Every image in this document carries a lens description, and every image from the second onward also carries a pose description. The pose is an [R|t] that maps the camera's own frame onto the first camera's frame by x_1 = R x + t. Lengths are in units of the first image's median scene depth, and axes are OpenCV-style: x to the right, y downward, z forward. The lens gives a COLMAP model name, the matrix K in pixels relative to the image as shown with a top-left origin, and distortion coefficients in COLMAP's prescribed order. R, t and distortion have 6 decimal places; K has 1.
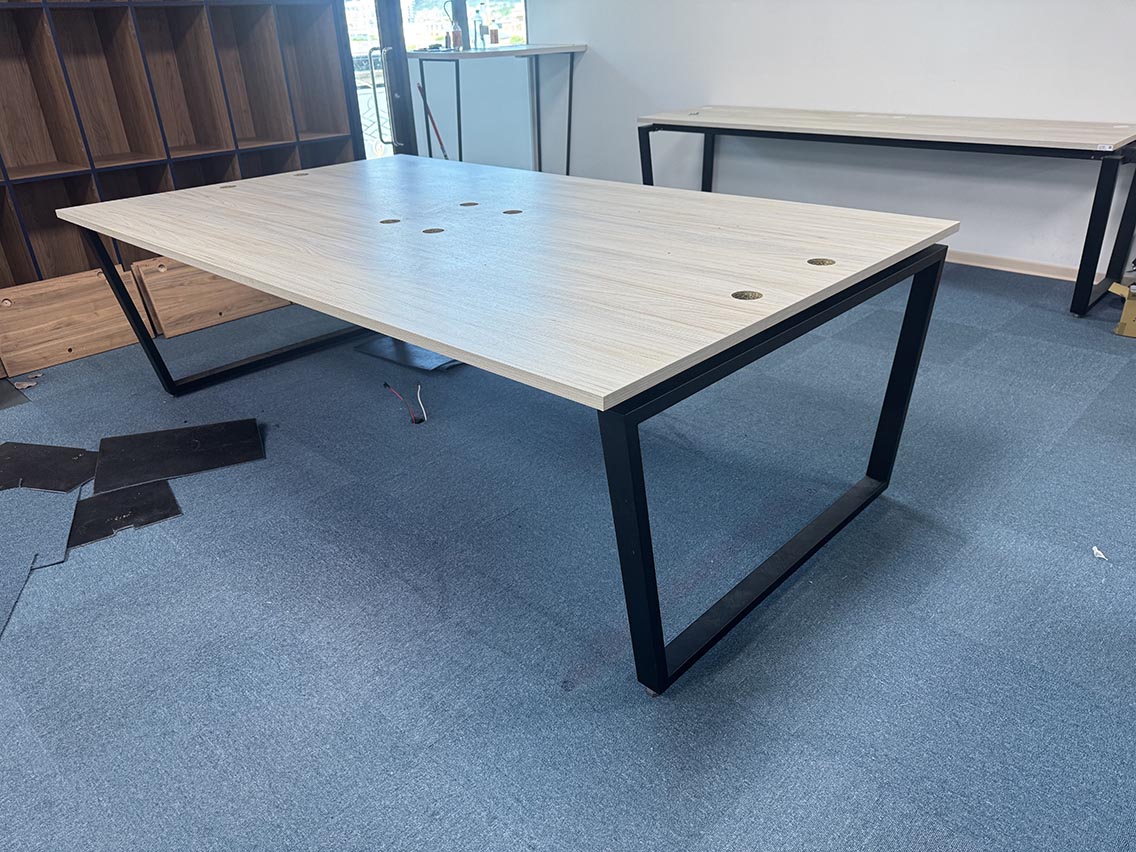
lens RADIAL K [[801.5, 0, 557.1], [0, 801.5, 428.2], [0, 0, 1]] dist [-0.002891, -0.004670]
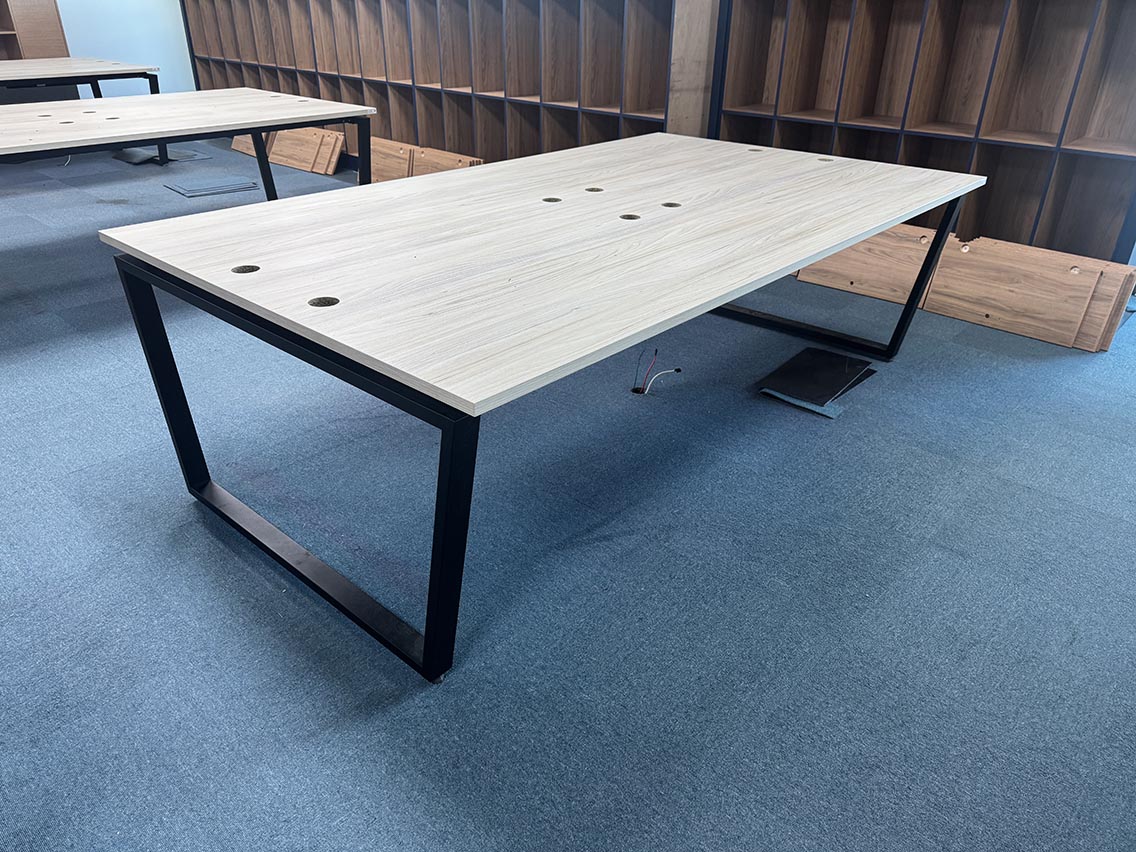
lens RADIAL K [[801.5, 0, 557.1], [0, 801.5, 428.2], [0, 0, 1]] dist [-0.002891, -0.004670]
pose [[0.029347, 0.509428, -0.860013, 0.431032], [-0.458192, 0.771523, 0.441376, -0.223660], [0.888368, 0.381098, 0.256058, 0.385719]]
